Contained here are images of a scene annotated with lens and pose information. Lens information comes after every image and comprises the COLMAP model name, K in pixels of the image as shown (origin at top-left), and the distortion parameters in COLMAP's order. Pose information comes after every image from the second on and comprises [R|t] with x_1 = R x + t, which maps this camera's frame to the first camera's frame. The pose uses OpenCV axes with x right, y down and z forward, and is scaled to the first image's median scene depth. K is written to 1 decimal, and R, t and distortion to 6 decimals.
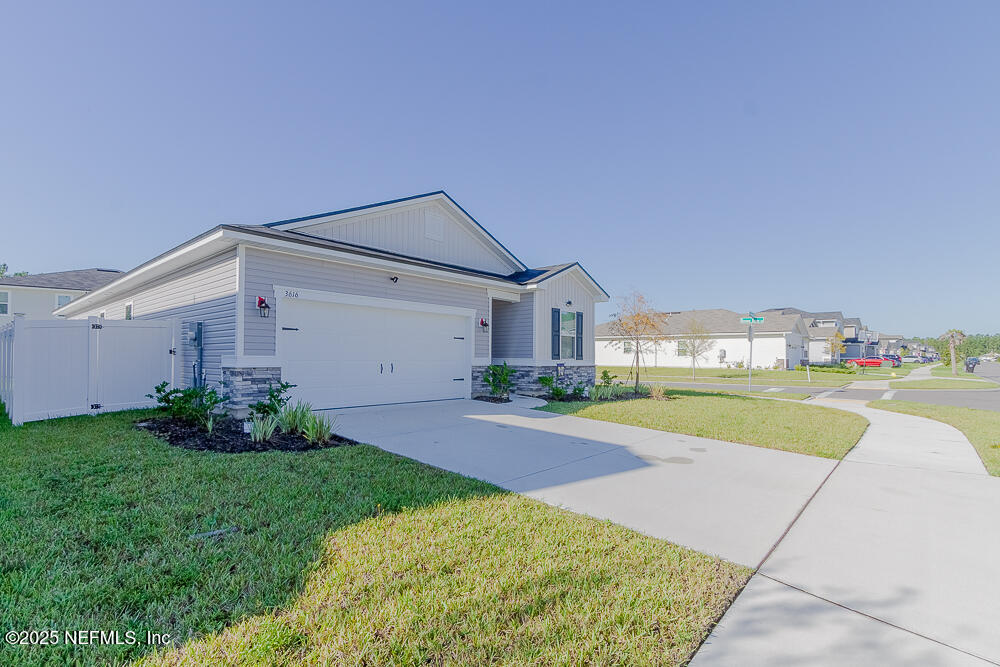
lens RADIAL K [[459.4, 0, 481.3], [0, 459.4, 342.1], [0, 0, 1]] dist [0.002660, 0.000108]
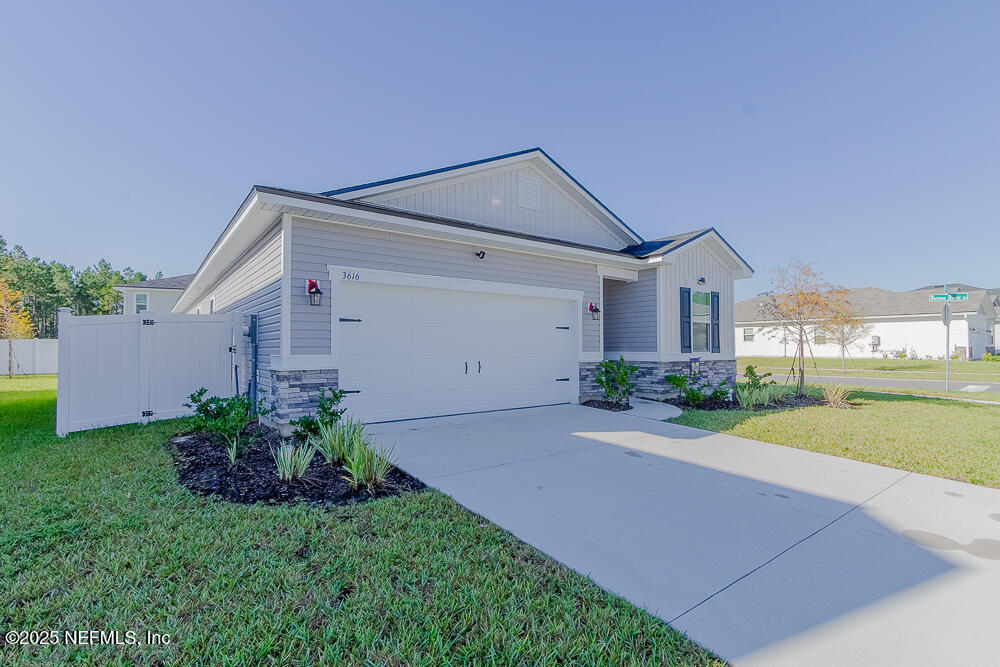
lens RADIAL K [[459.4, 0, 481.3], [0, 459.4, 342.1], [0, 0, 1]] dist [0.002660, 0.000108]
pose [[0.979043, -0.012026, -0.203298, -0.022804], [0.016367, 0.999672, 0.019688, -0.001744], [0.202995, -0.022602, 0.978919, 0.175827]]
